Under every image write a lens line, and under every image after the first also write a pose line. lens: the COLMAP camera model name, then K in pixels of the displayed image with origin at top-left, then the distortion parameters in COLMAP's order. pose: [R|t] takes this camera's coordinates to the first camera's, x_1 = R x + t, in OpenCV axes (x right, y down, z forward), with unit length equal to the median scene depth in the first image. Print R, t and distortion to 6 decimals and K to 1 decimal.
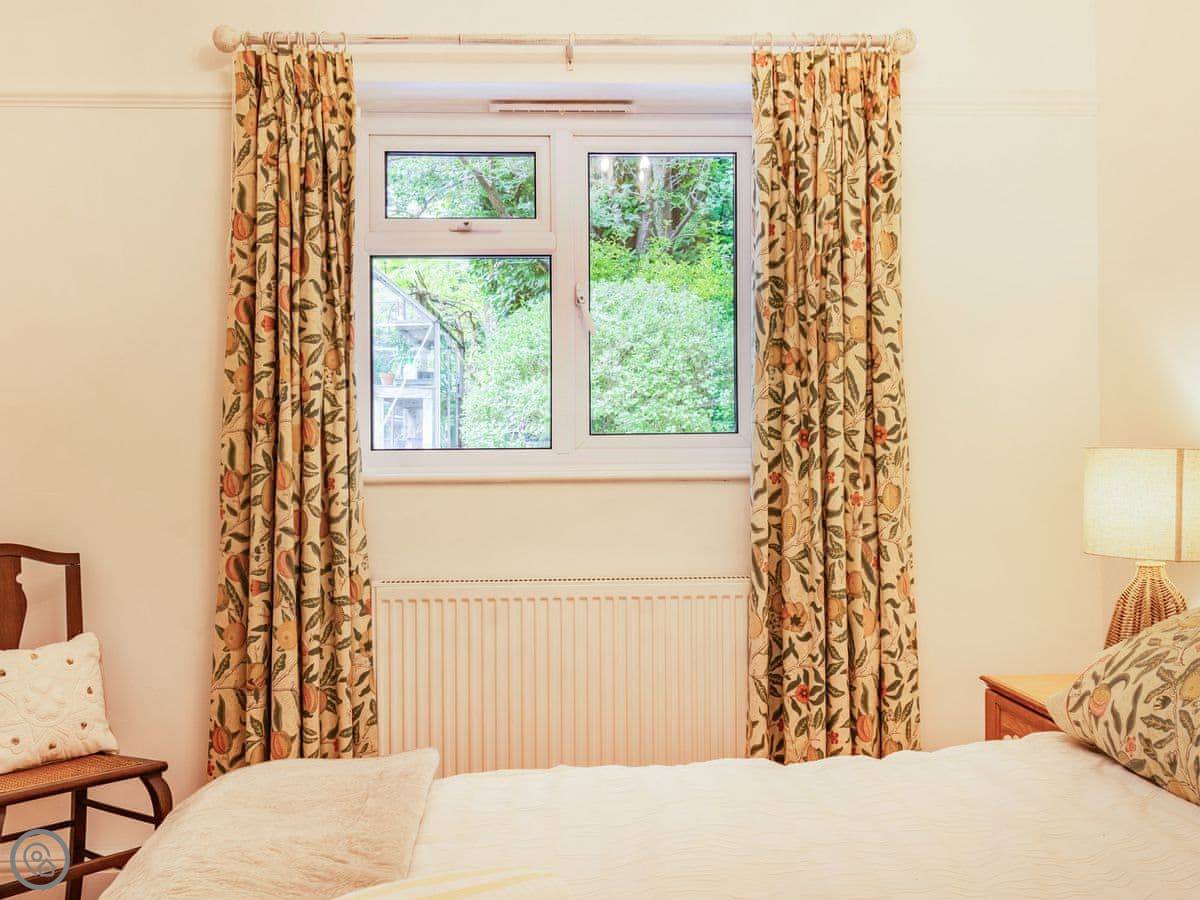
lens RADIAL K [[1135.8, 0, 600.0], [0, 1135.8, 450.0], [0, 0, 1]] dist [0.003506, -0.002718]
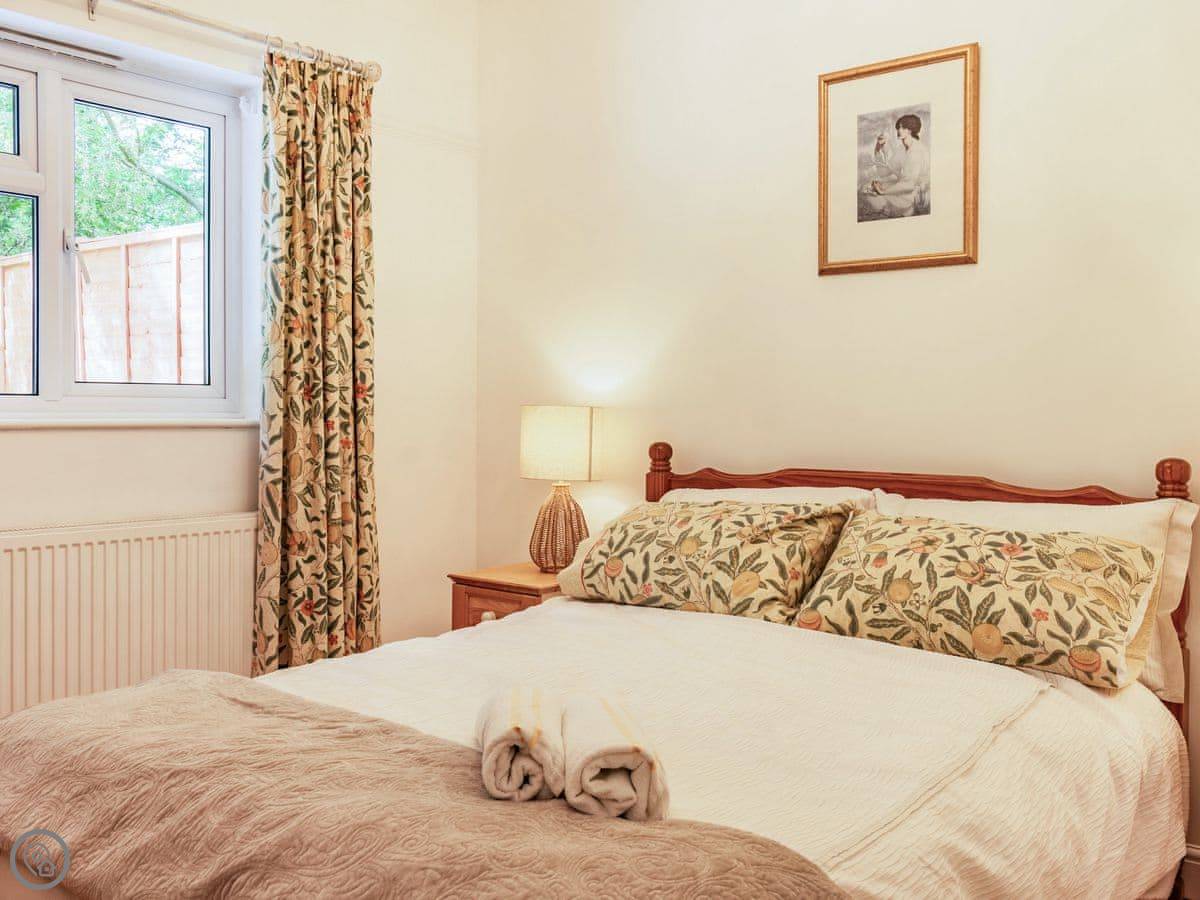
lens RADIAL K [[1142.2, 0, 605.3], [0, 1142.2, 440.6], [0, 0, 1]] dist [-0.011003, 0.003242]
pose [[0.664020, -0.005060, 0.747697, -0.504106], [-0.018277, 0.999568, 0.022996, 0.007018], [-0.747491, -0.028936, 0.663641, -0.020874]]
